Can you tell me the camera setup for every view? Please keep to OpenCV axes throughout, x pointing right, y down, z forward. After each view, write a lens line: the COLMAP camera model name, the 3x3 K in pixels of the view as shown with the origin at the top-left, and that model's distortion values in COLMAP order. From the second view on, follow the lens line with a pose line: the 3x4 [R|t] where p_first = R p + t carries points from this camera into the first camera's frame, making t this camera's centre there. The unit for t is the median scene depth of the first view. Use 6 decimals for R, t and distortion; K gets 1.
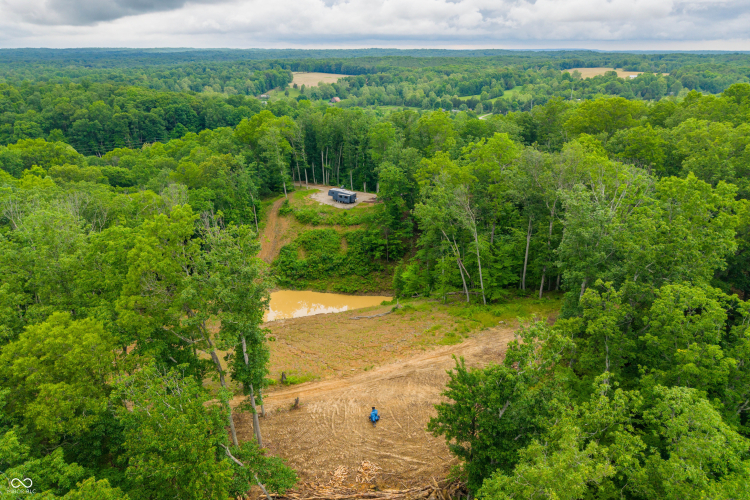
lens RADIAL K [[500.0, 0, 374.1], [0, 500.0, 251.3], [0, 0, 1]] dist [0.011924, -0.030816]
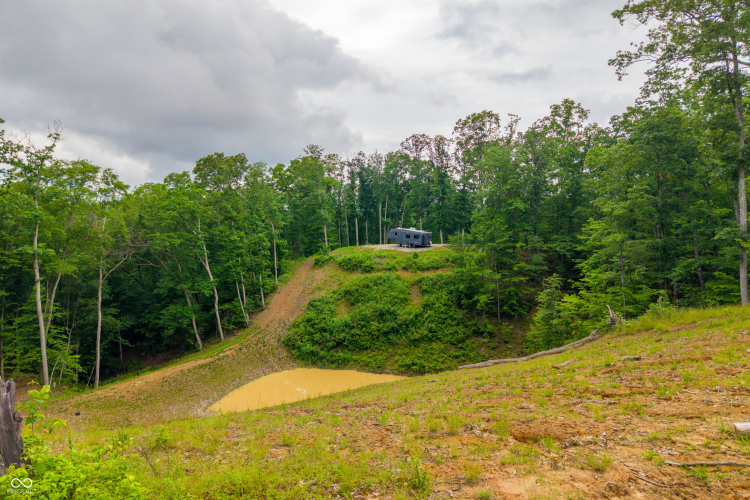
lens RADIAL K [[500.0, 0, 375.5], [0, 500.0, 248.4], [0, 0, 1]] dist [0.011924, -0.030816]
pose [[0.994846, 0.008775, -0.101019, -0.049131], [-0.034745, 0.965435, -0.258319, 0.085942], [0.095260, 0.260497, 0.960764, 0.430684]]
